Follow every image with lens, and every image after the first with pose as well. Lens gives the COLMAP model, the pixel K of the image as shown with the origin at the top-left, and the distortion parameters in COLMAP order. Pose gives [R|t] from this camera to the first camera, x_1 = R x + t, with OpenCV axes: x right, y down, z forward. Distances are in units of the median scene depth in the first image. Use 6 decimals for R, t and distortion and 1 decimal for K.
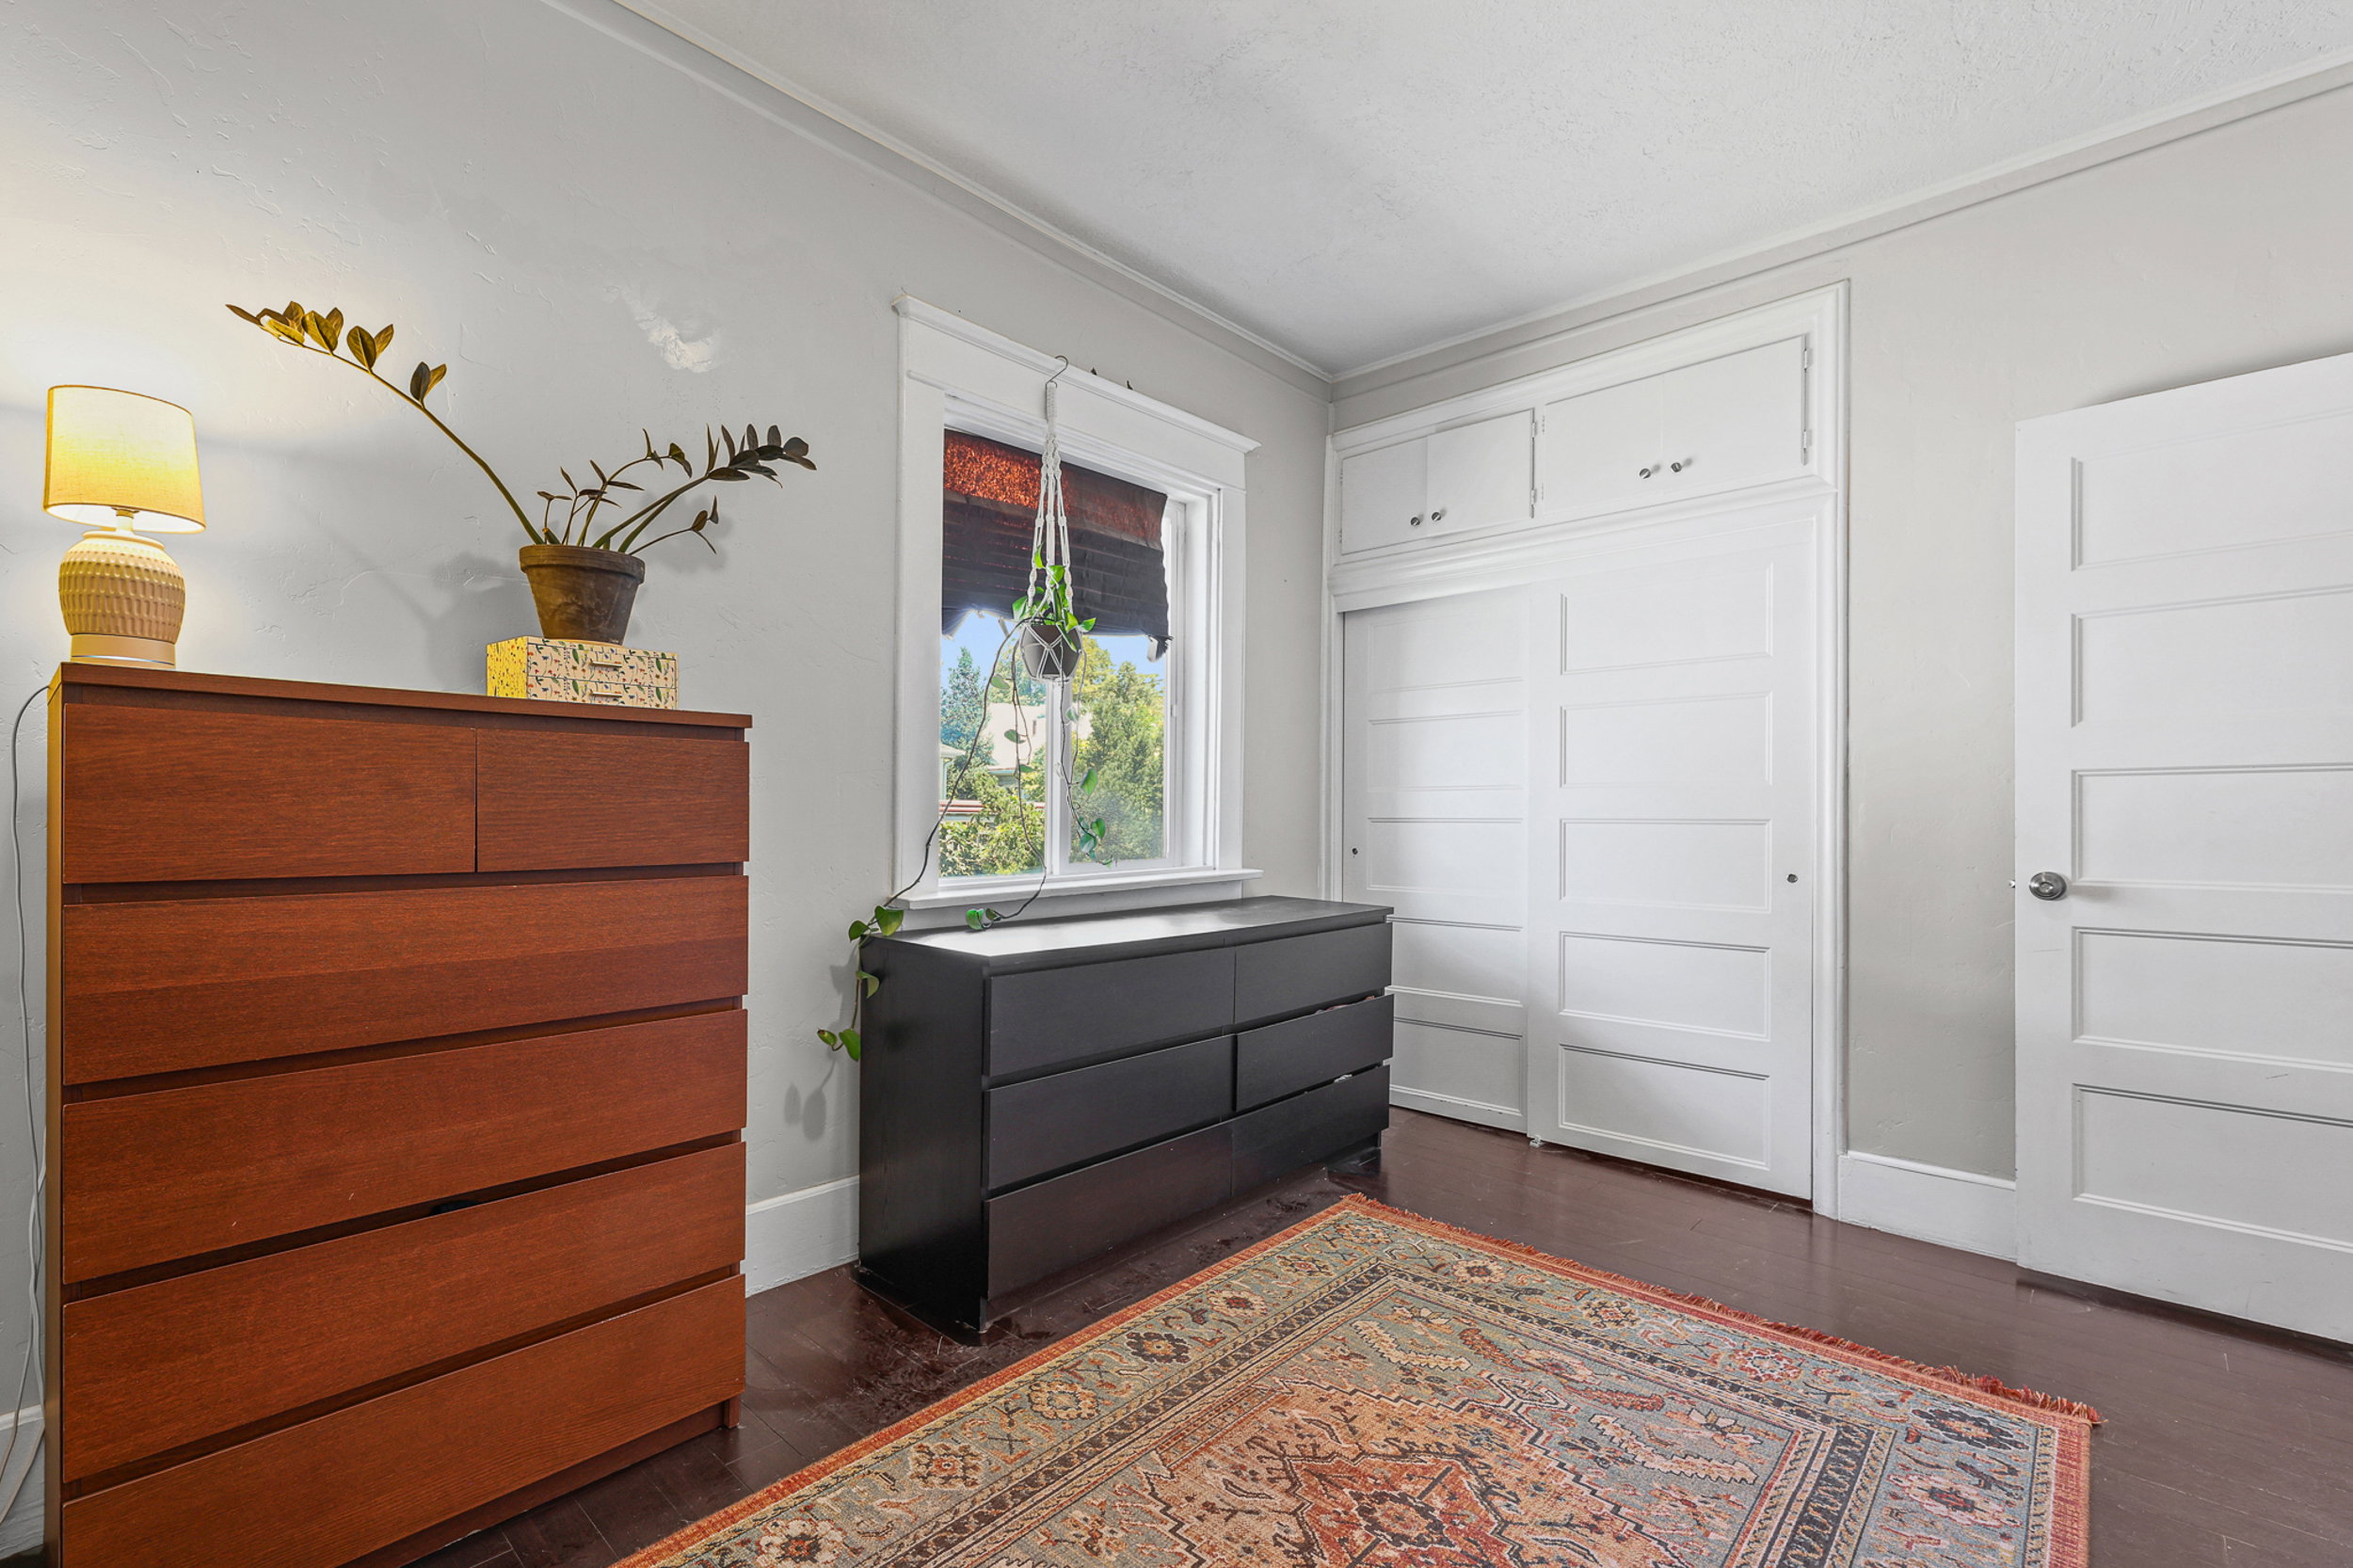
lens RADIAL K [[1024.6, 0, 1180.8], [0, 1024.6, 819.7], [0, 0, 1]] dist [0.001930, 0.000098]
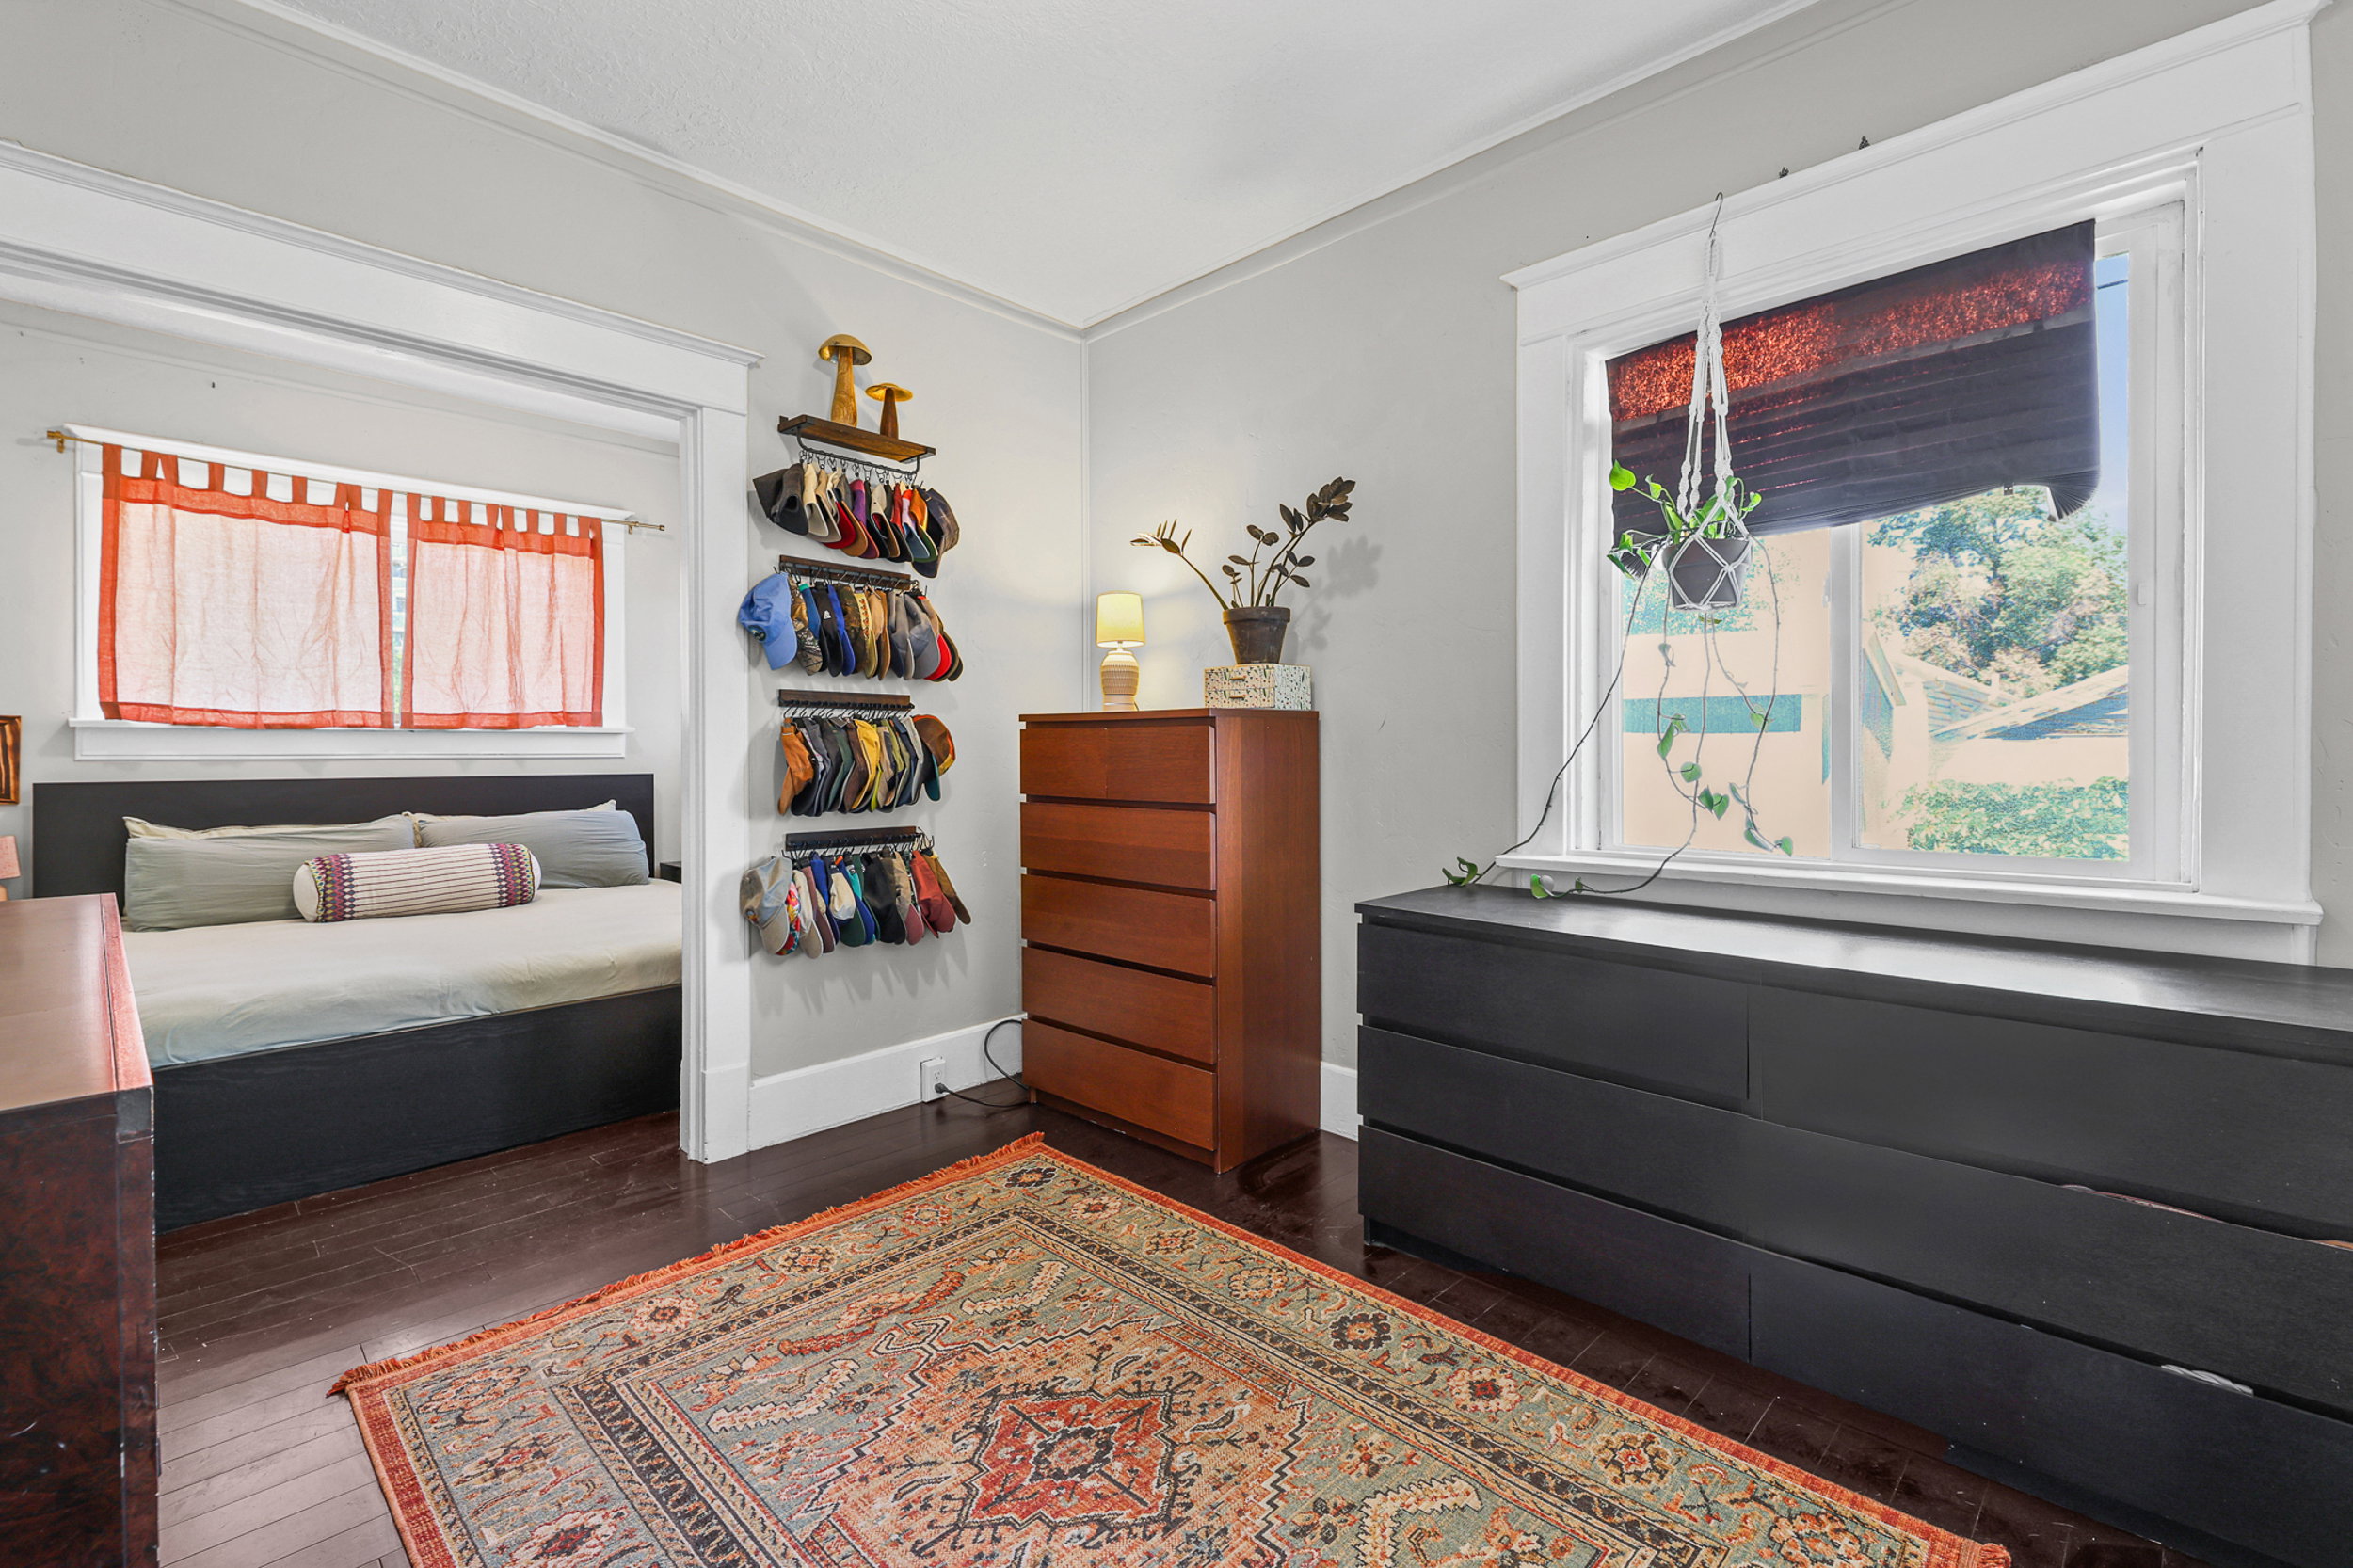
lens RADIAL K [[1035.4, 0, 1182.3], [0, 1035.4, 757.6], [0, 0, 1]] dist [0.002537, 0.000660]
pose [[-0.031562, 0.001875, -0.999500, 0.985281], [-0.008637, 0.999960, 0.002149, -0.026850], [0.999464, 0.008700, -0.031544, 0.882497]]
